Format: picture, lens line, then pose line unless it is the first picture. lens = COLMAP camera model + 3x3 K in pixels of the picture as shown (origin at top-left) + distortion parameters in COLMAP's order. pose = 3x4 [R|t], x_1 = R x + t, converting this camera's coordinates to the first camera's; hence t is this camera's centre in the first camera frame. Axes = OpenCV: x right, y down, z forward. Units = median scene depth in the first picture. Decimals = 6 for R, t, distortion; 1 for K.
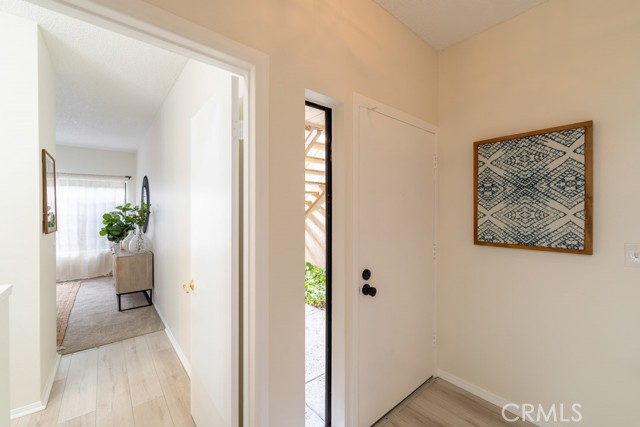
lens RADIAL K [[259.6, 0, 323.1], [0, 259.6, 212.3], [0, 0, 1]] dist [-0.002687, -0.000302]
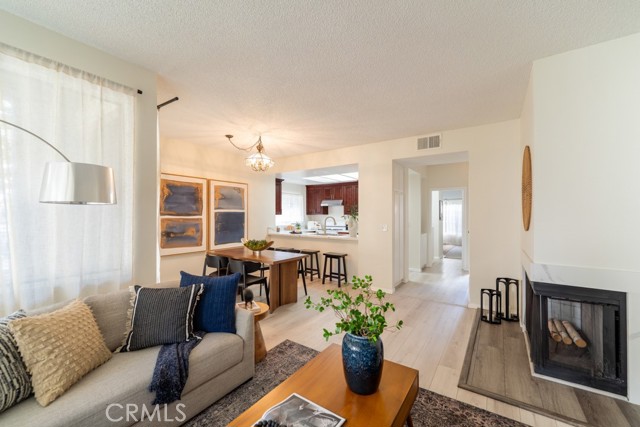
lens RADIAL K [[259.6, 0, 323.1], [0, 259.6, 212.3], [0, 0, 1]] dist [-0.002687, -0.000302]
pose [[0.276867, -0.008577, -0.960870, 0.956376], [-0.006391, 0.999922, -0.010767, 0.004963], [0.960887, 0.009122, 0.276790, -0.777115]]
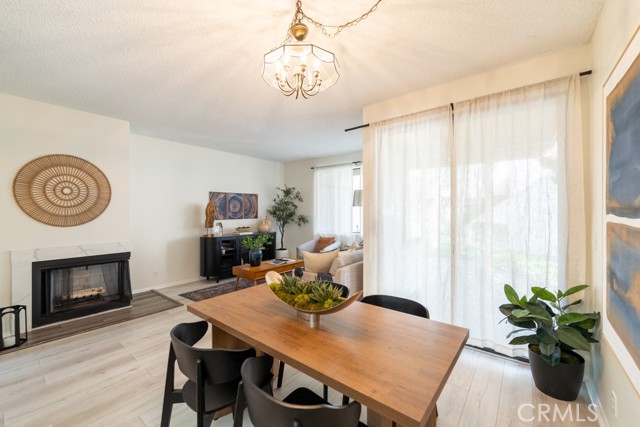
lens RADIAL K [[263.5, 0, 320.0], [0, 263.5, 213.5], [0, 0, 1]] dist [-0.002359, -0.000638]
pose [[-0.194579, -0.006044, 0.980868, -0.176463], [0.009053, 0.999927, 0.007958, 0.003770], [-0.980845, 0.010428, -0.194511, -0.703067]]
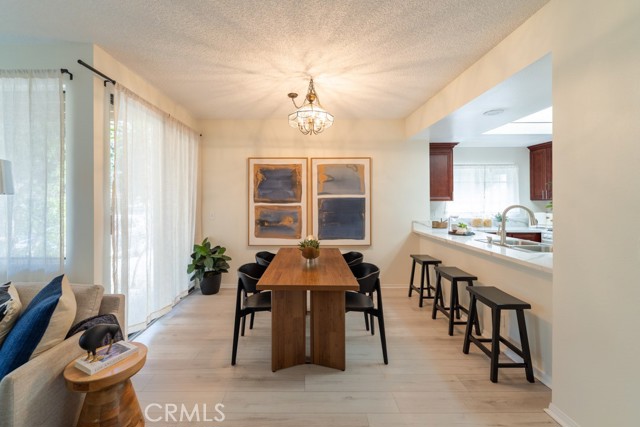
lens RADIAL K [[266.0, 0, 305.4], [0, 266.0, 200.3], [0, 0, 1]] dist [0.000265, -0.000182]
pose [[-0.650393, 0.002132, -0.759595, 0.534395], [-0.001122, 0.999992, 0.003767, -0.000785], [0.759597, 0.003302, -0.650386, -0.409288]]
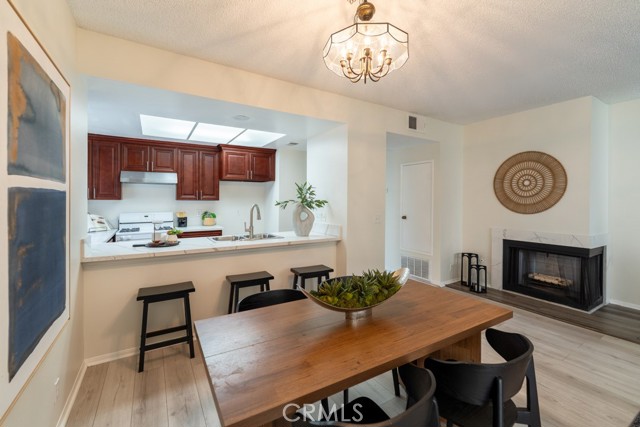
lens RADIAL K [[269.5, 0, 331.0], [0, 269.5, 200.7], [0, 0, 1]] dist [0.011171, -0.000086]
pose [[0.992055, 0.004736, -0.125713, 0.122226], [-0.005619, 0.999962, -0.006671, 0.006155], [0.125676, 0.007324, 0.992044, -1.040725]]
